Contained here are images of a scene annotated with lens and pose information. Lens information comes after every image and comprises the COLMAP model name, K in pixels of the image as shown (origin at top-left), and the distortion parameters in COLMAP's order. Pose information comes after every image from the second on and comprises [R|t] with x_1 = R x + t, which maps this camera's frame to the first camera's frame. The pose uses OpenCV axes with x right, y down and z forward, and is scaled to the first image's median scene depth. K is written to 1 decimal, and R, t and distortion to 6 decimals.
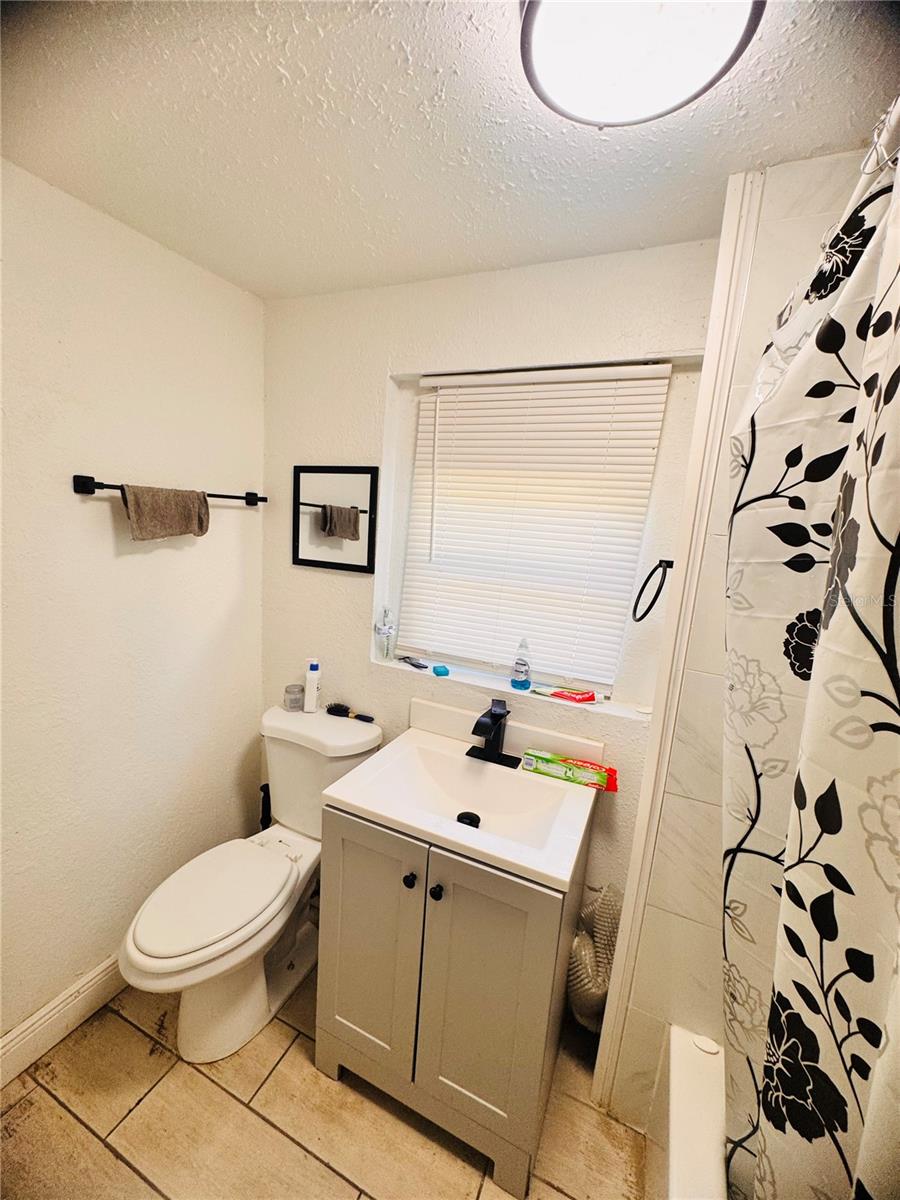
lens RADIAL K [[482.5, 0, 449.7], [0, 482.5, 603.6], [0, 0, 1]] dist [0.000282, -0.000137]
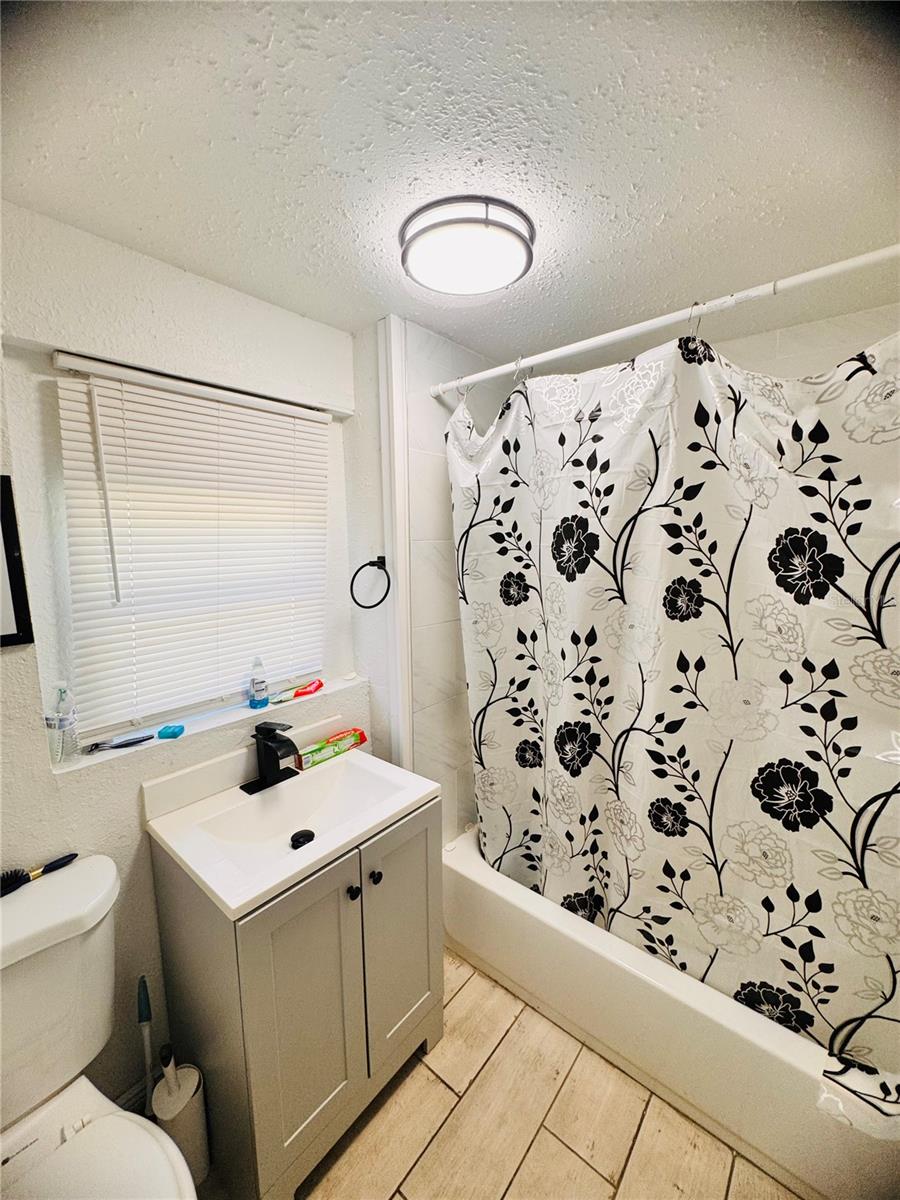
lens RADIAL K [[482.5, 0, 449.7], [0, 482.5, 603.6], [0, 0, 1]] dist [0.000282, -0.000137]
pose [[0.266337, -0.205138, 0.941798, -0.680733], [0.192770, 0.968687, 0.156480, -0.118563], [-0.944407, 0.139874, 0.297541, 0.315095]]
